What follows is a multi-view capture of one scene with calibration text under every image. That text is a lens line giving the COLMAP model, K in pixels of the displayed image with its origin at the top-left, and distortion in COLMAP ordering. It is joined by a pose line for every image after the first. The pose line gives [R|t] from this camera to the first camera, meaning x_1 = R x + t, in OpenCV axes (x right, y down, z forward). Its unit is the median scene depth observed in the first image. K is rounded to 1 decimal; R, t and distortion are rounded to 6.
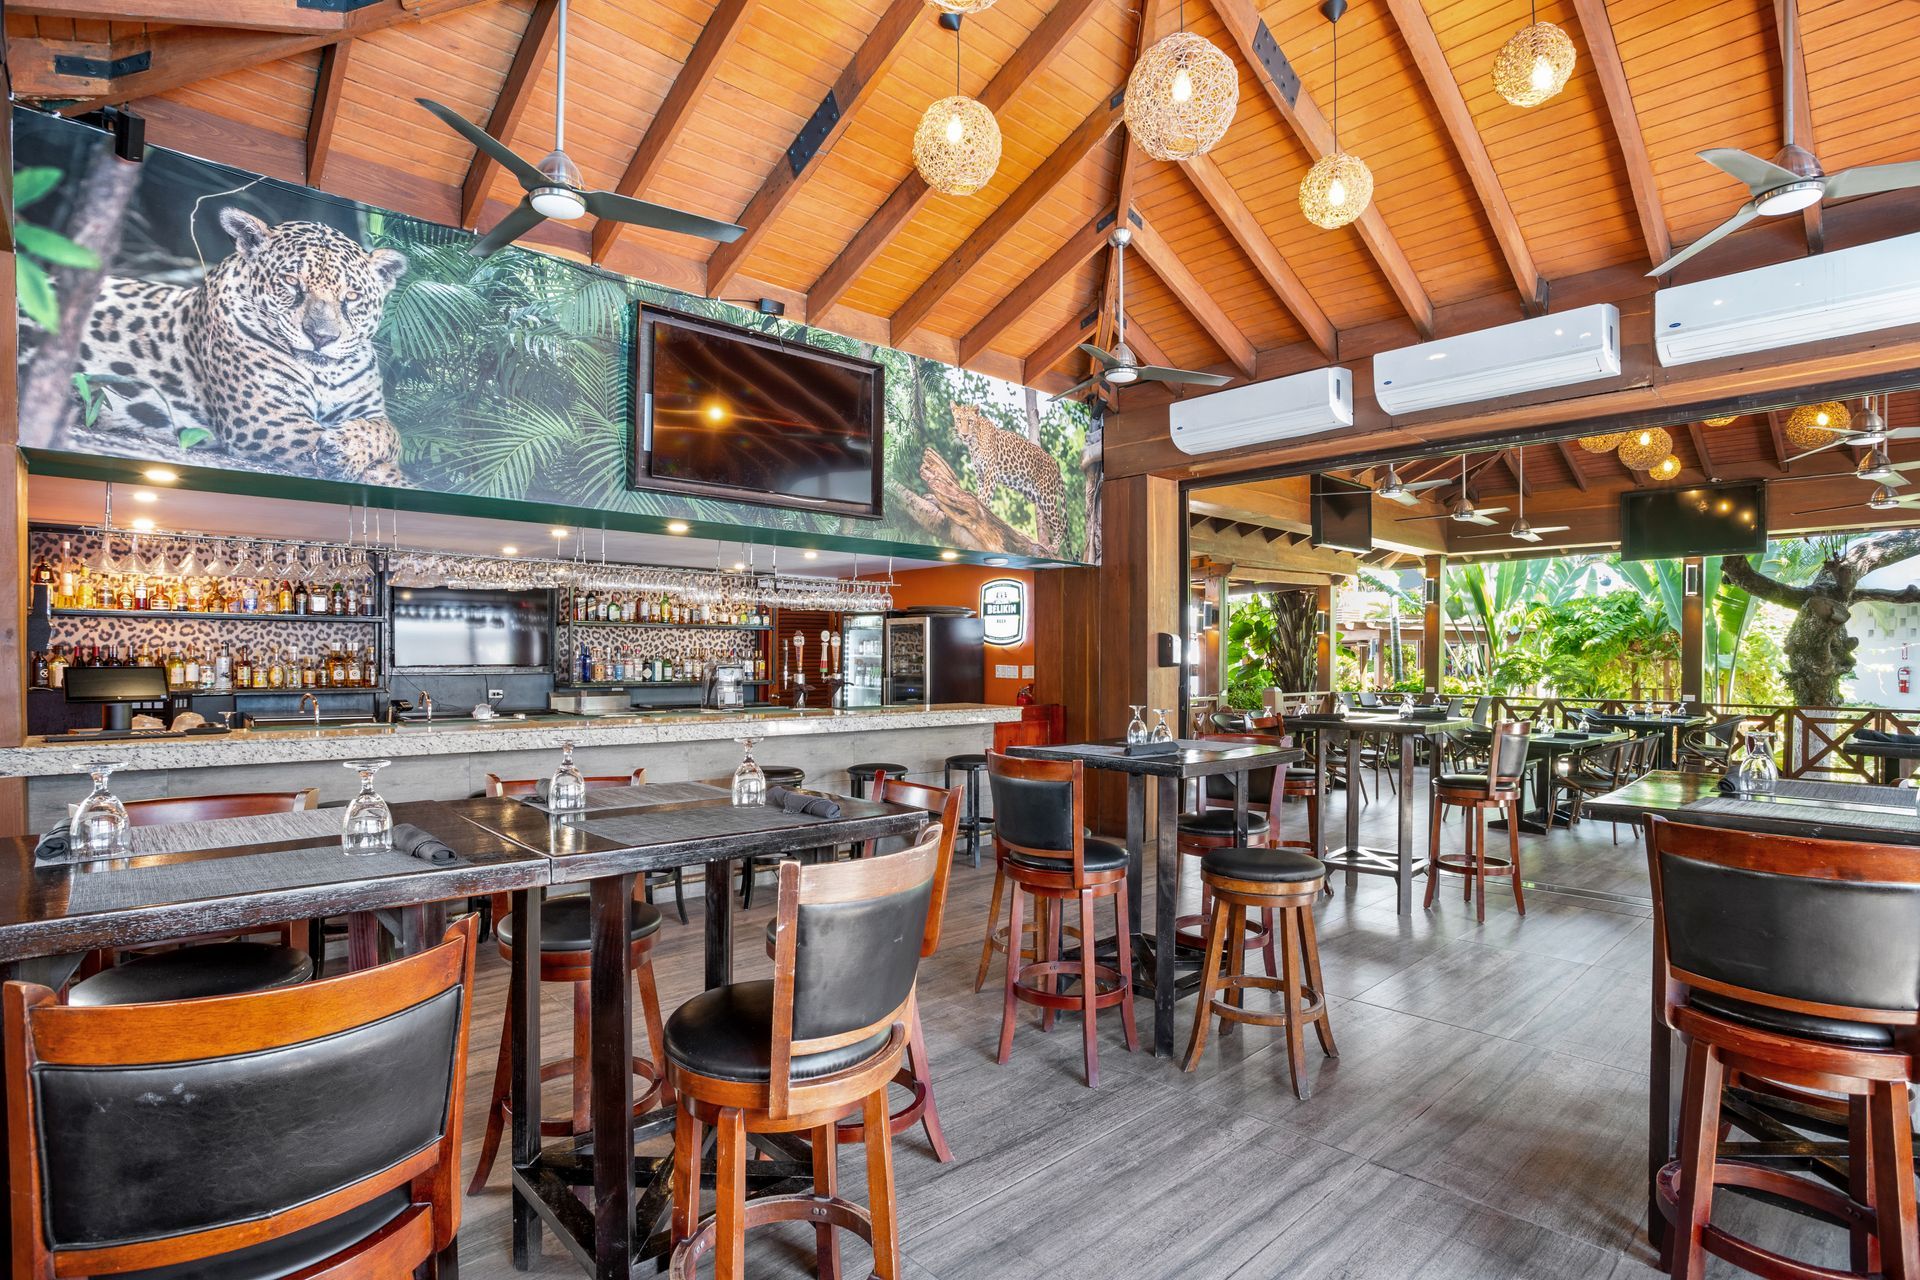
lens RADIAL K [[955.9, 0, 960.3], [0, 955.9, 692.7], [0, 0, 1]] dist [-0.055715, 0.020302]
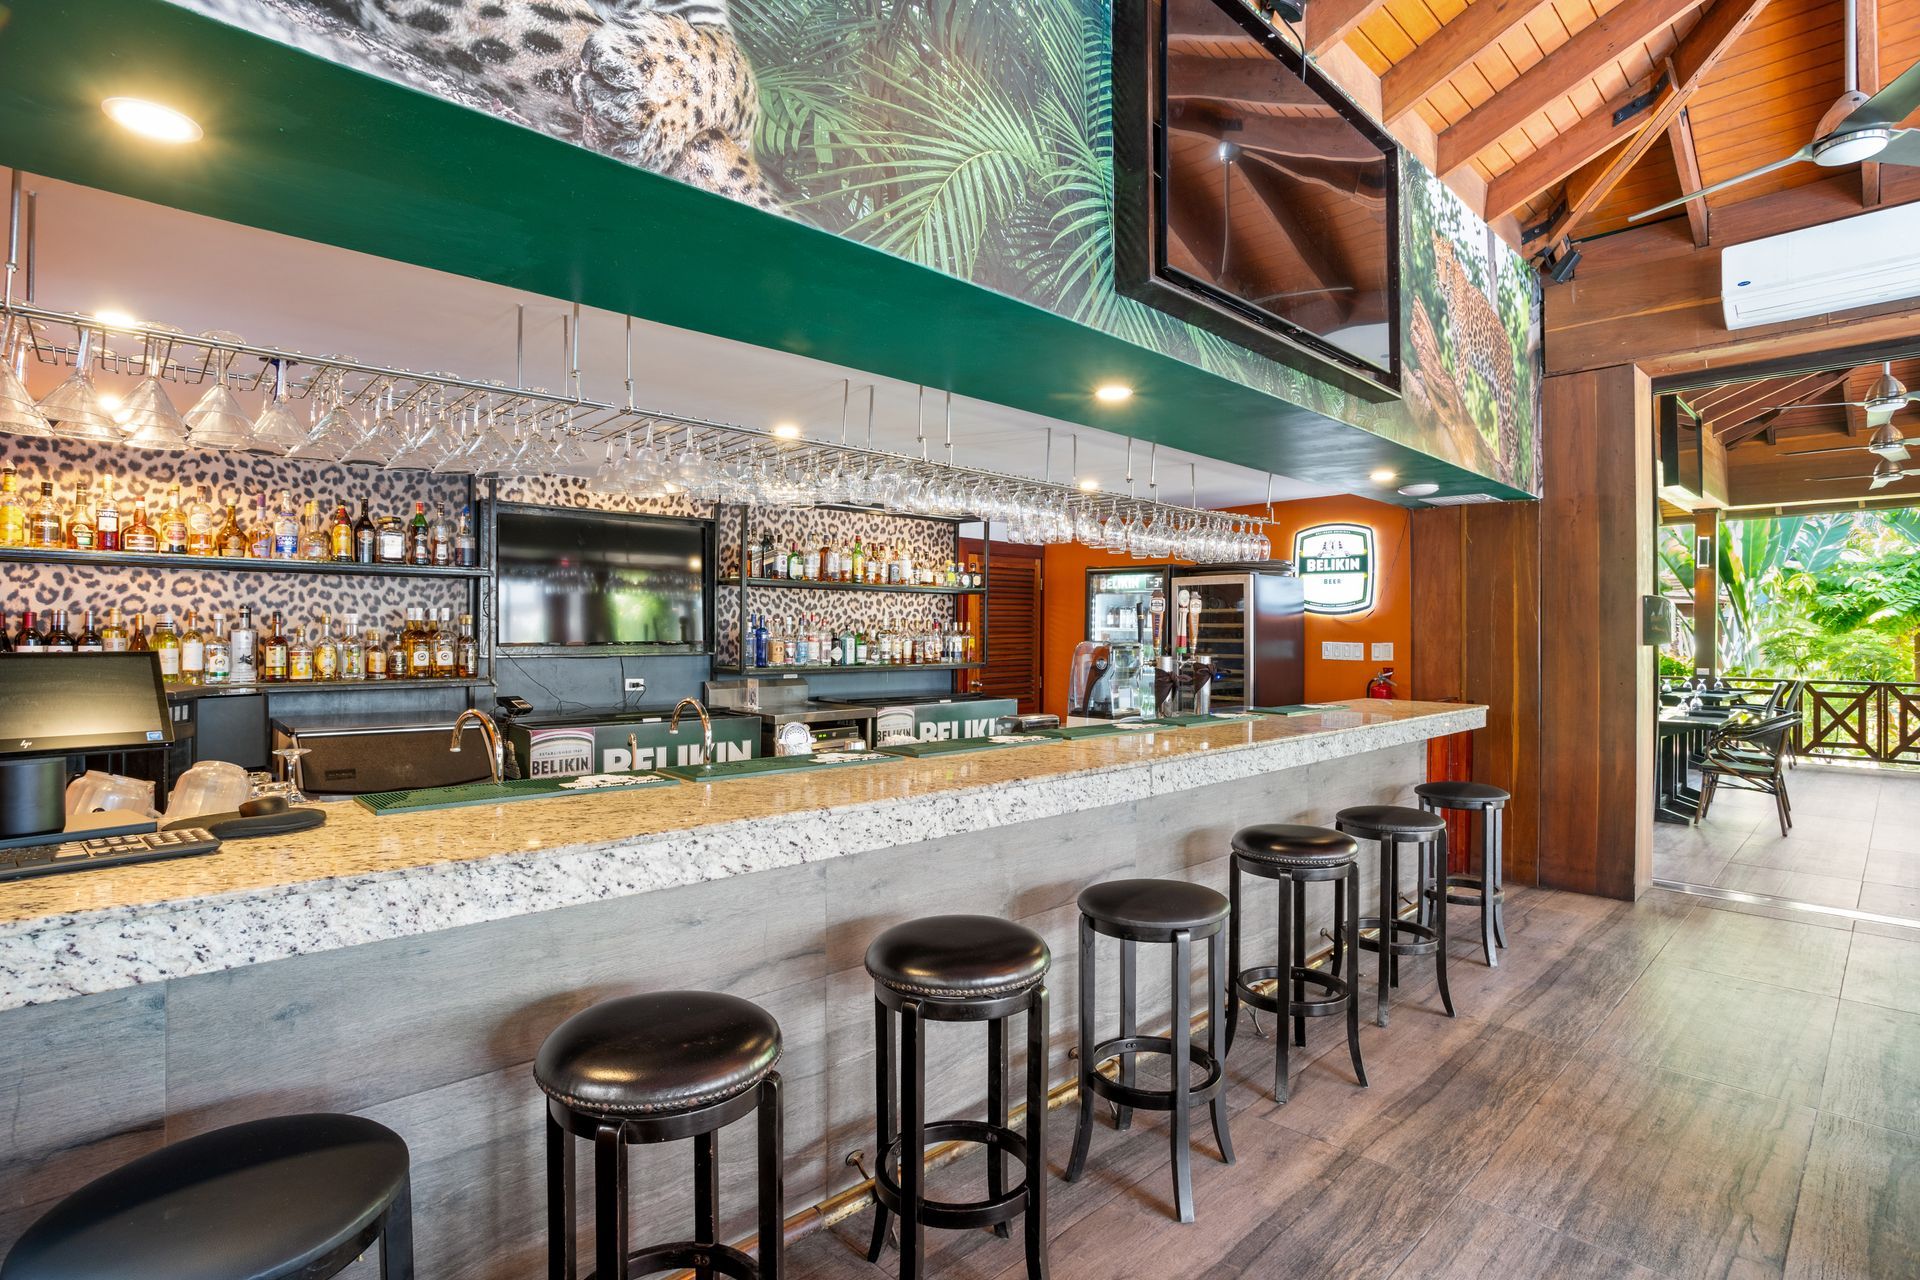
lens RADIAL K [[953.8, 0, 963.0], [0, 953.8, 661.6], [0, 0, 1]] dist [-0.068163, 0.022755]
pose [[0.999751, -0.001211, 0.022302, -0.325898], [0.001347, 0.999981, -0.006073, -0.013109], [-0.022294, 0.006102, 0.999733, 0.375499]]
